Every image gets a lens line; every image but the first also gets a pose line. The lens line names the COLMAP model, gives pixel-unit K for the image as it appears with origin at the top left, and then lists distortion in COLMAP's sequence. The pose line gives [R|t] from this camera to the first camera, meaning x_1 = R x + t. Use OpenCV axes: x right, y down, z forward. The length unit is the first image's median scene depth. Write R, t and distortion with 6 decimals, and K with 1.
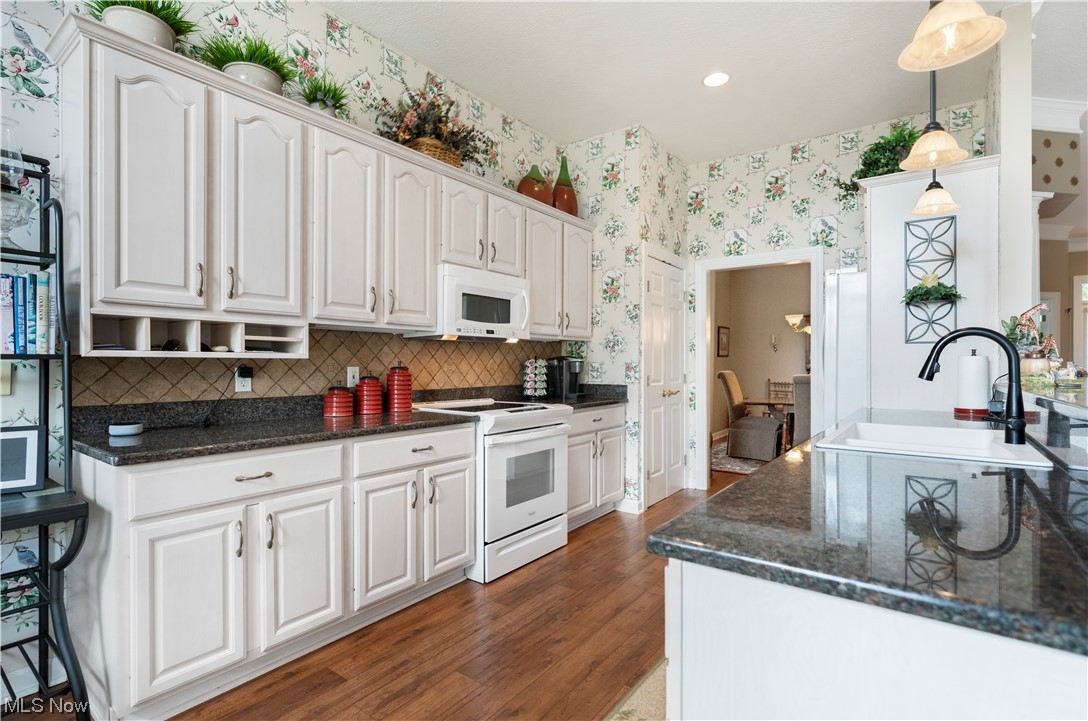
lens RADIAL K [[527.9, 0, 544.0], [0, 527.9, 360.5], [0, 0, 1]] dist [-0.002275, -0.000727]
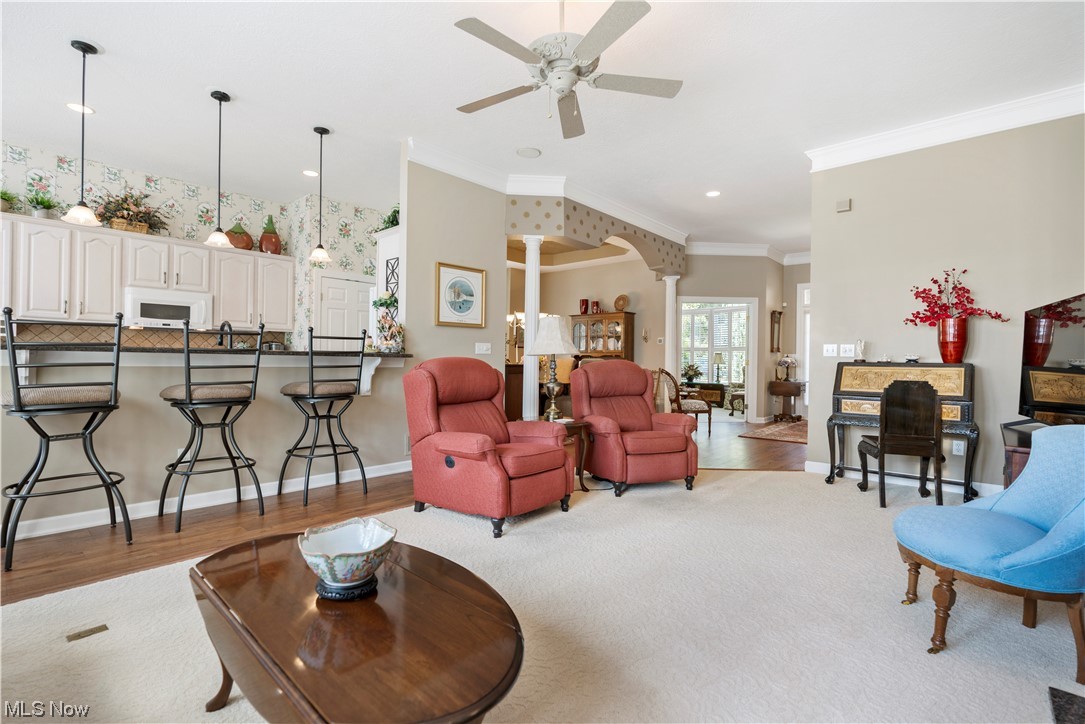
lens RADIAL K [[485.3, 0, 542.5], [0, 485.3, 362.0], [0, 0, 1]] dist [-0.000739, 0.000121]
pose [[0.994377, 0.010123, -0.105409, 1.350003], [-0.009515, 0.999935, 0.006265, 0.049219], [0.105466, -0.005227, 0.994409, -0.492266]]
